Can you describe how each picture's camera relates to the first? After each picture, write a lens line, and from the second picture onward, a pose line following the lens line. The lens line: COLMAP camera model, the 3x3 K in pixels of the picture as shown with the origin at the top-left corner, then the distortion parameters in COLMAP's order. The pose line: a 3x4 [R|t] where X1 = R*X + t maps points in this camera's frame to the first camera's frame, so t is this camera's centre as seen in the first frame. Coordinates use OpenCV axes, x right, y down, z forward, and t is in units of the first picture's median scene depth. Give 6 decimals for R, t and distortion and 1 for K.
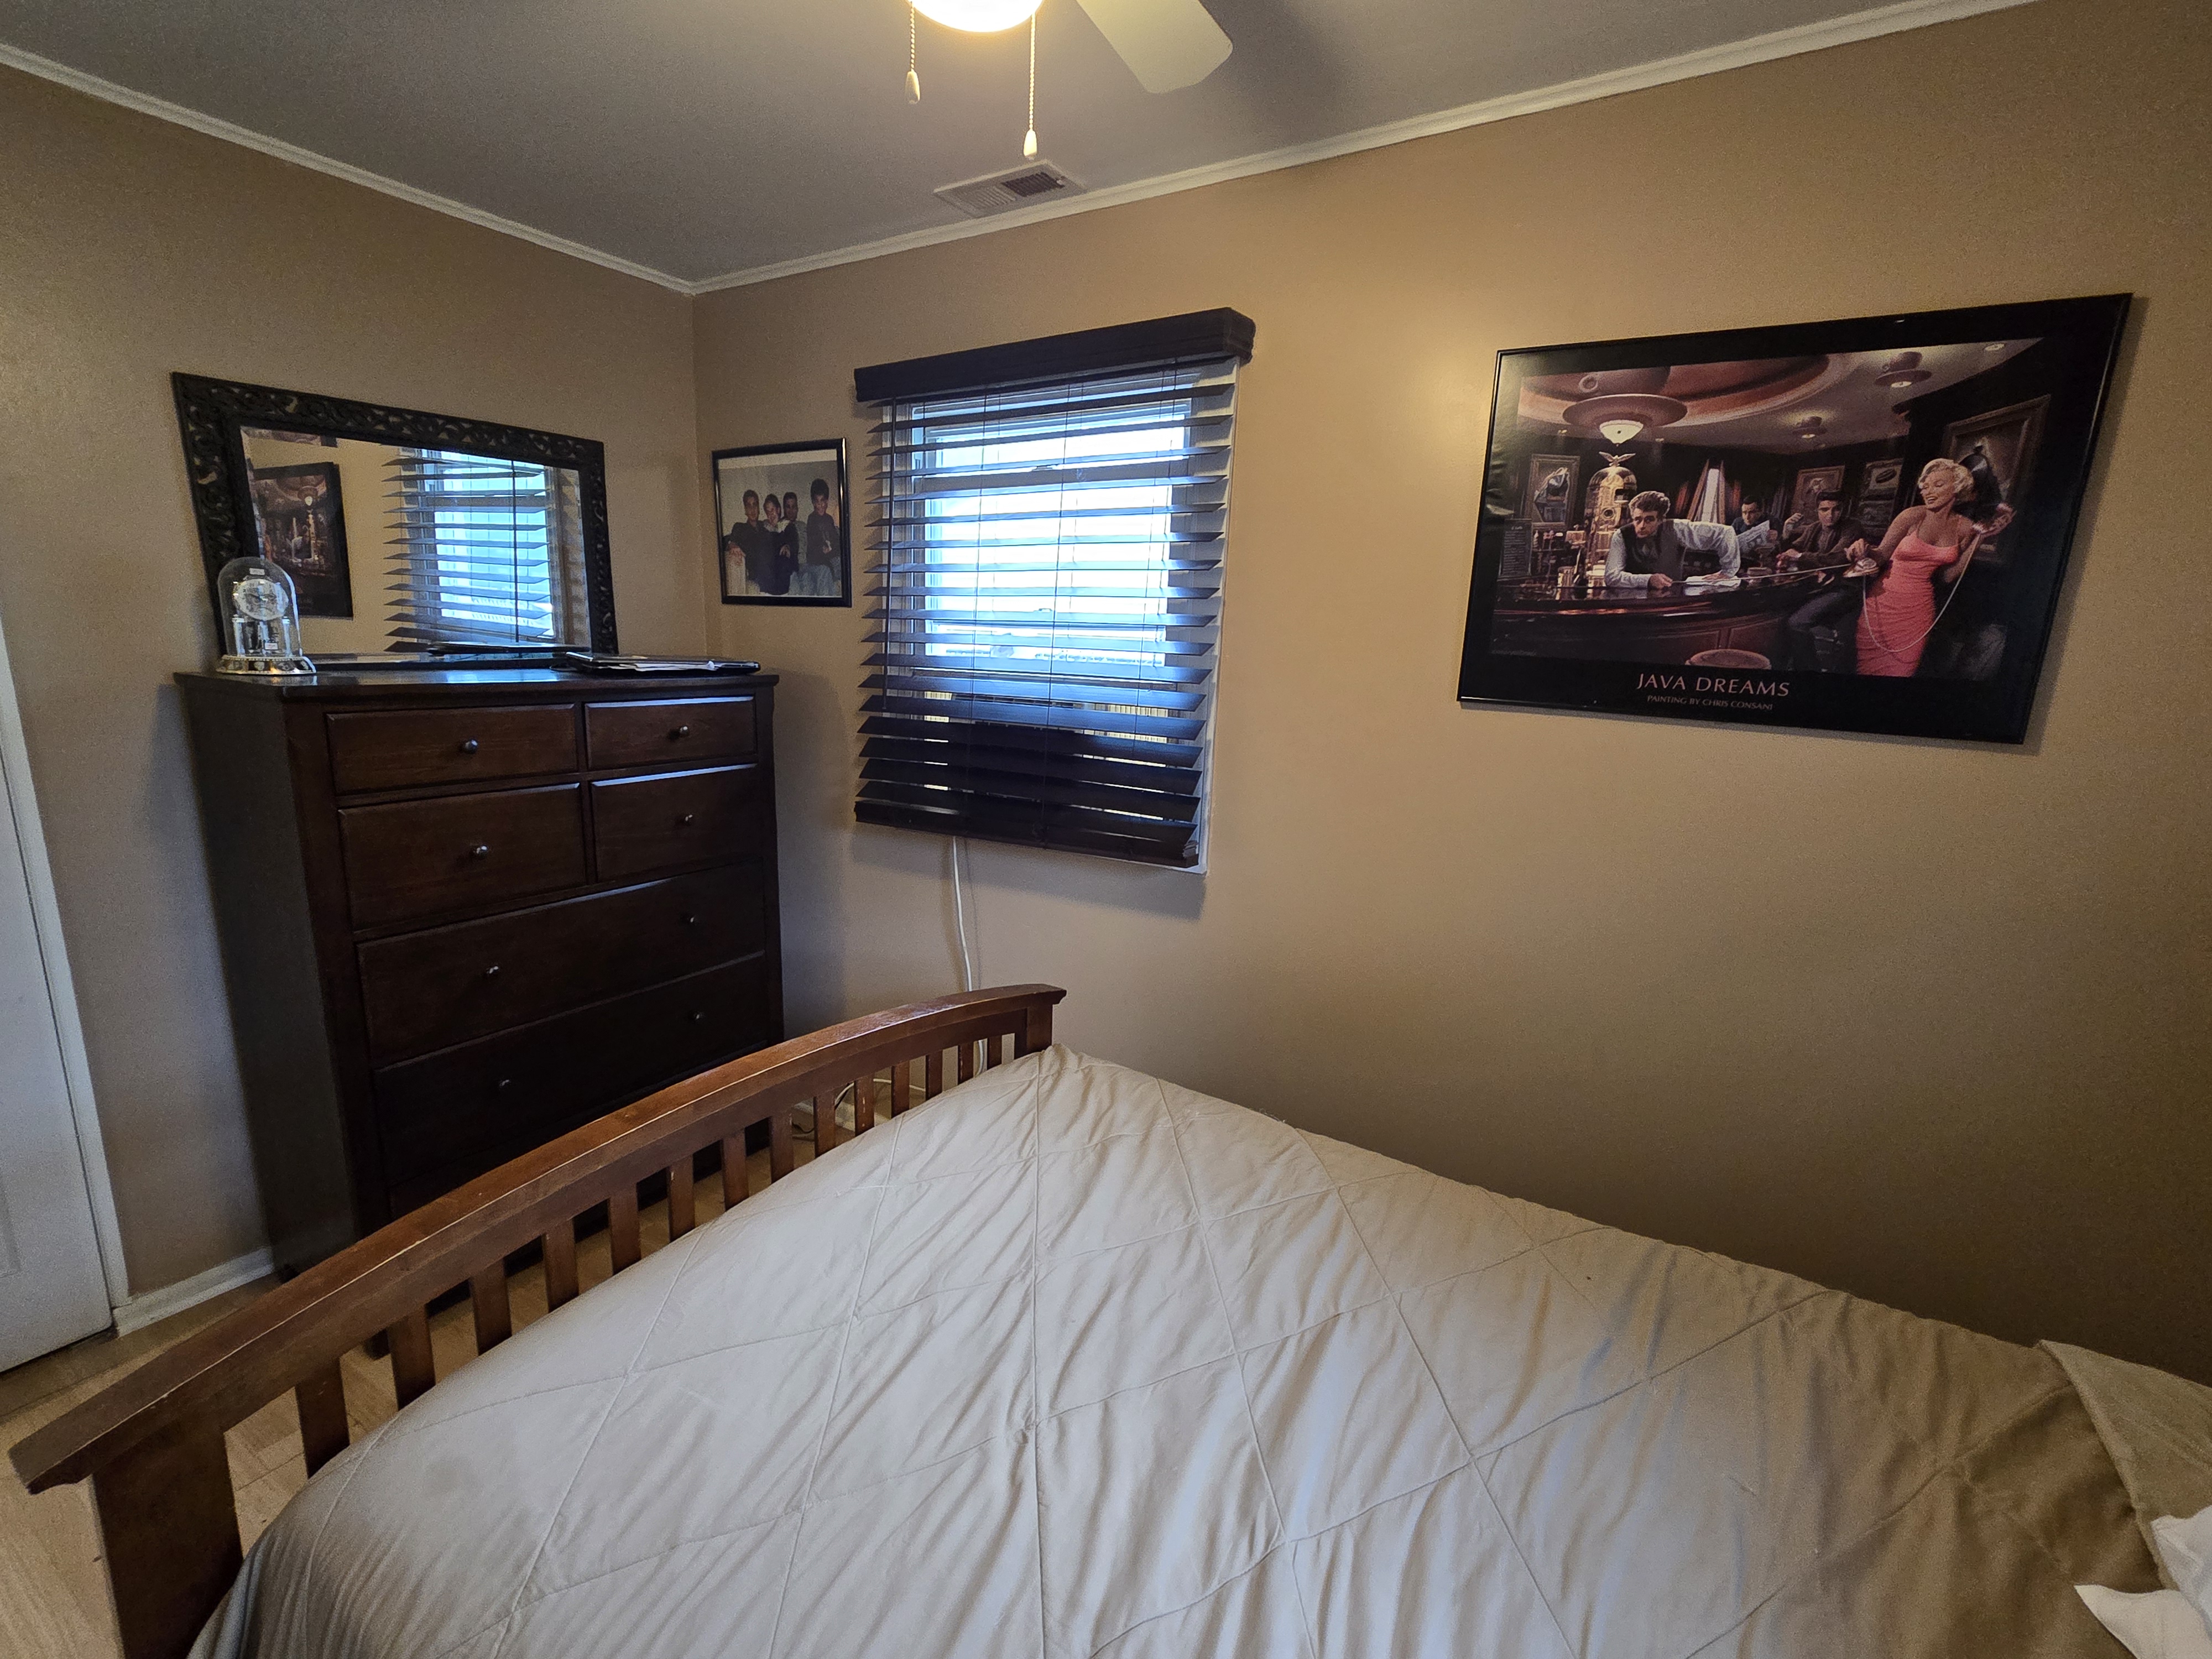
lens RADIAL K [[1002.0, 0, 1087.1], [0, 1002.0, 839.2], [0, 0, 1]] dist [-0.001246, -0.000414]
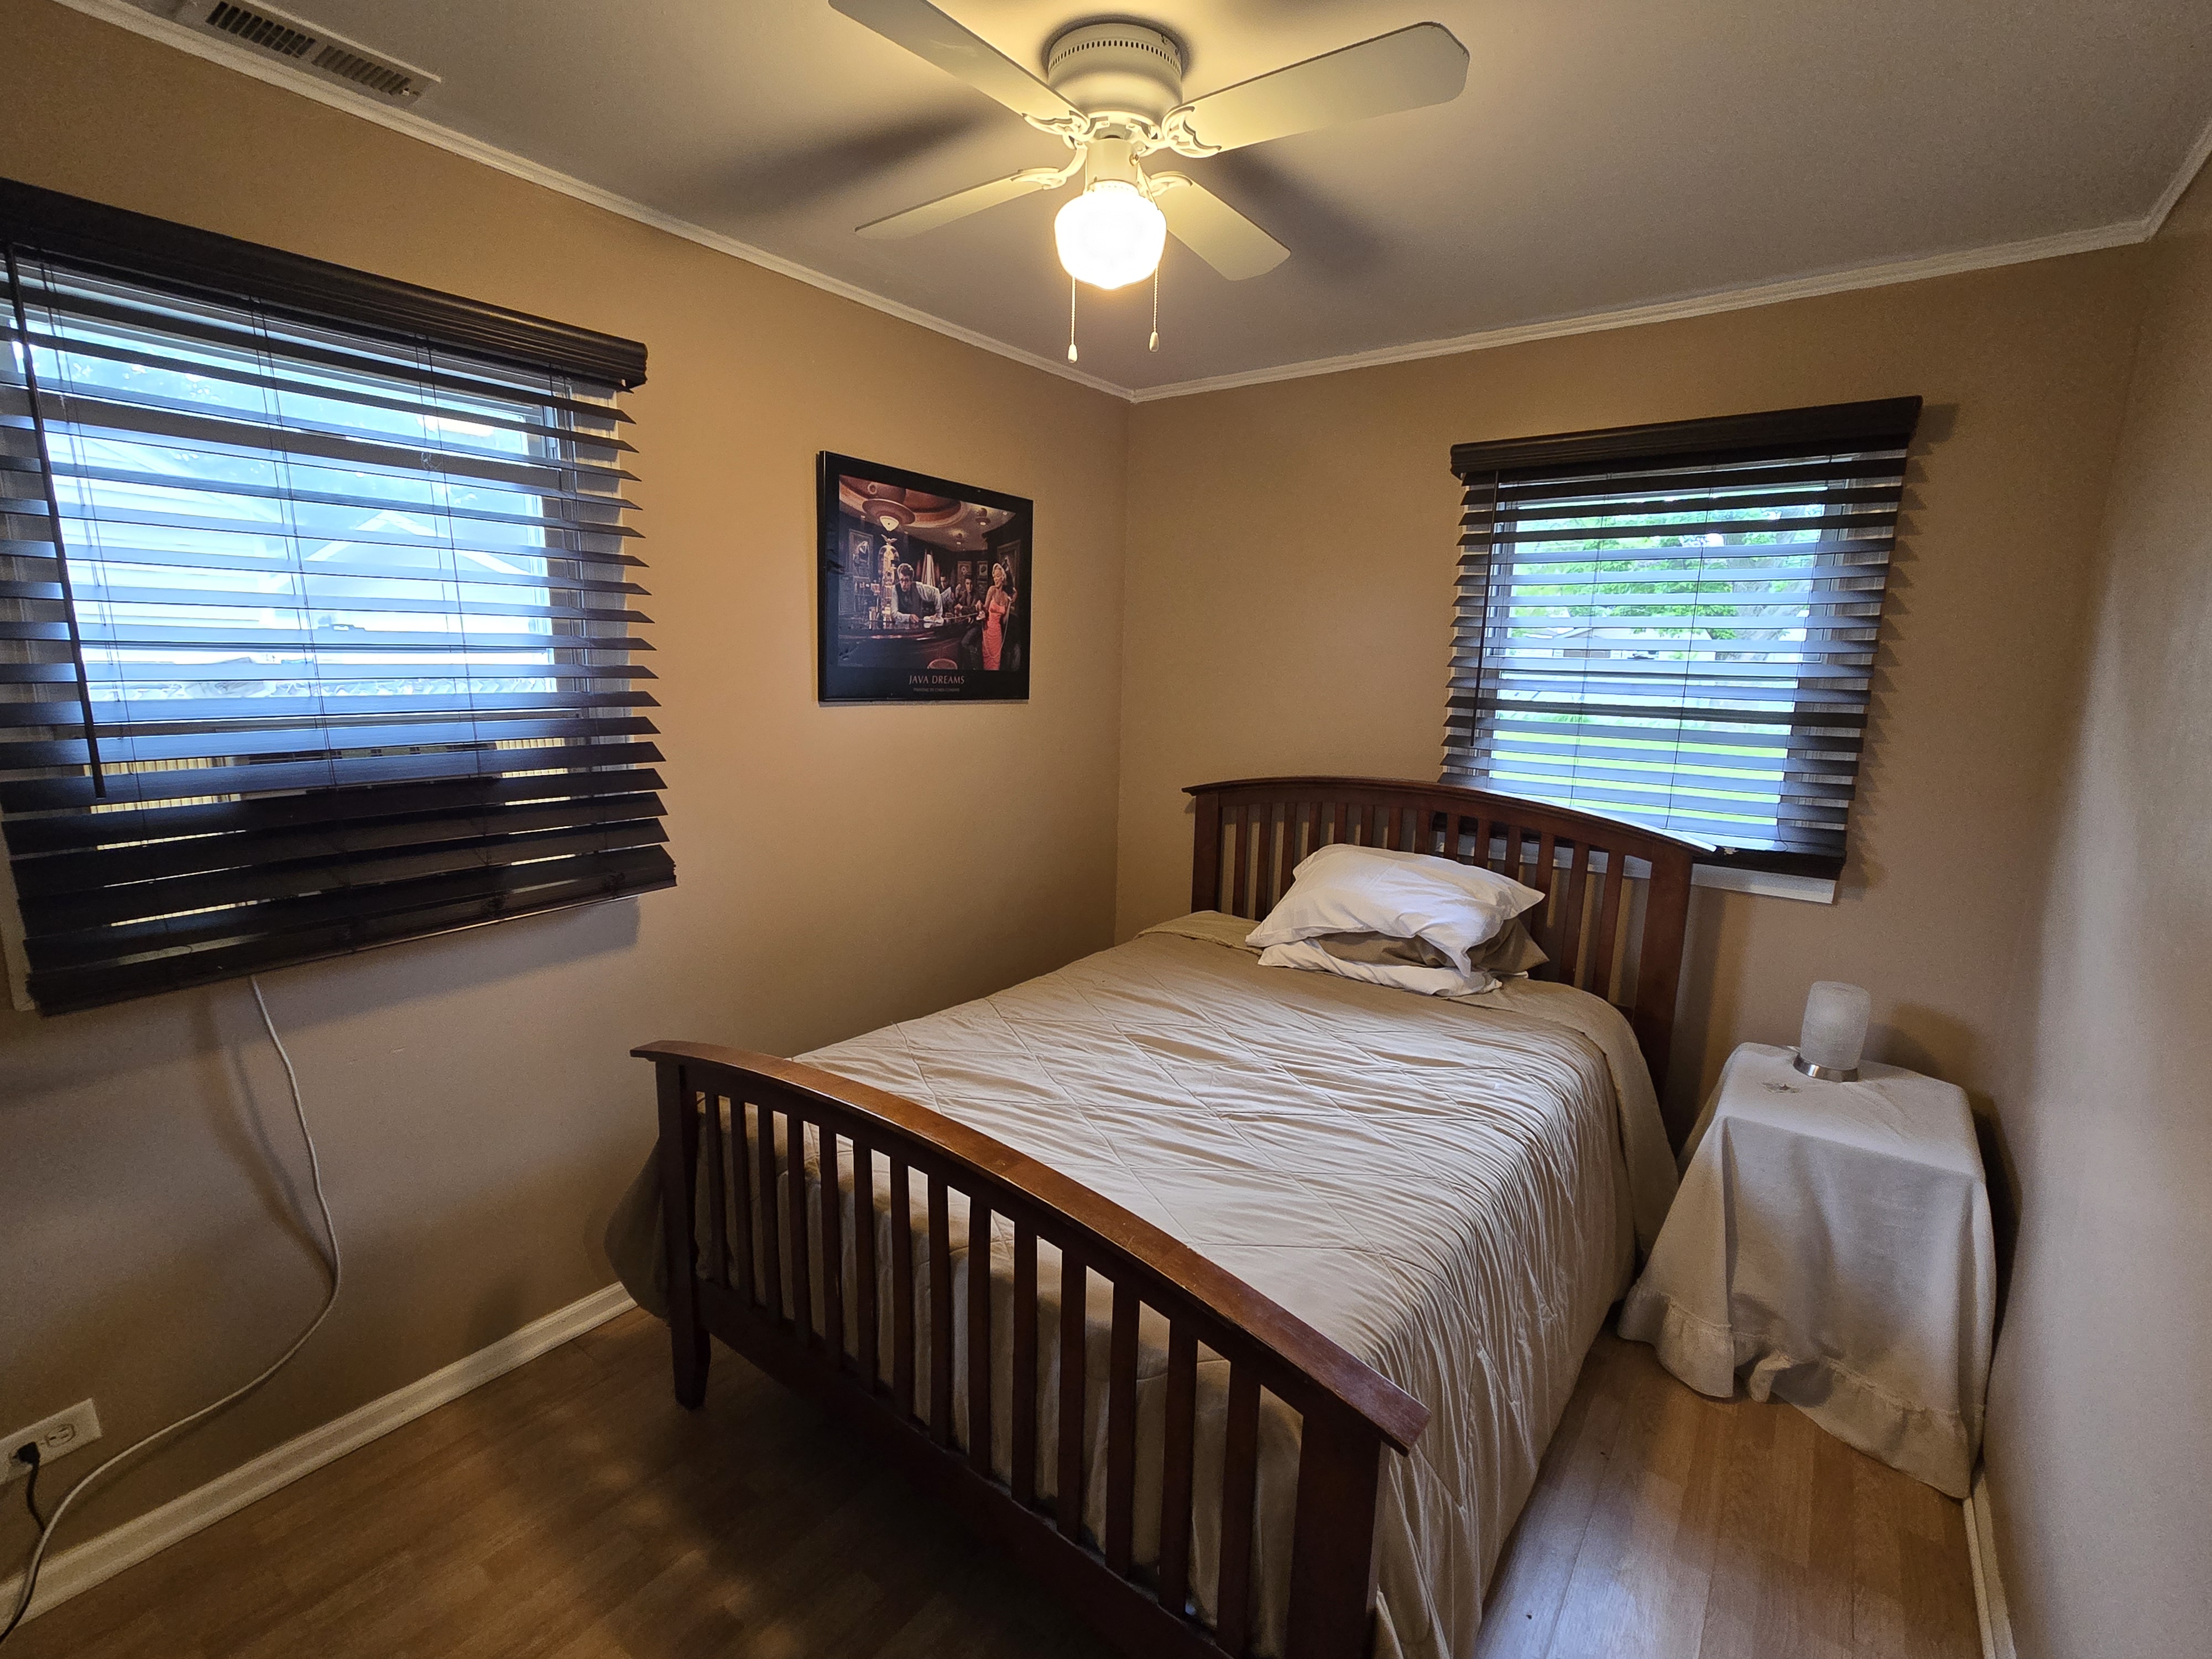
lens RADIAL K [[1002.0, 0, 1087.1], [0, 1002.0, 839.2], [0, 0, 1]] dist [-0.001246, -0.000414]
pose [[0.080019, -0.212086, 0.973969, -1.100616], [0.185114, 0.963268, 0.194547, -0.178953], [-0.979454, 0.164728, 0.116340, 0.598868]]
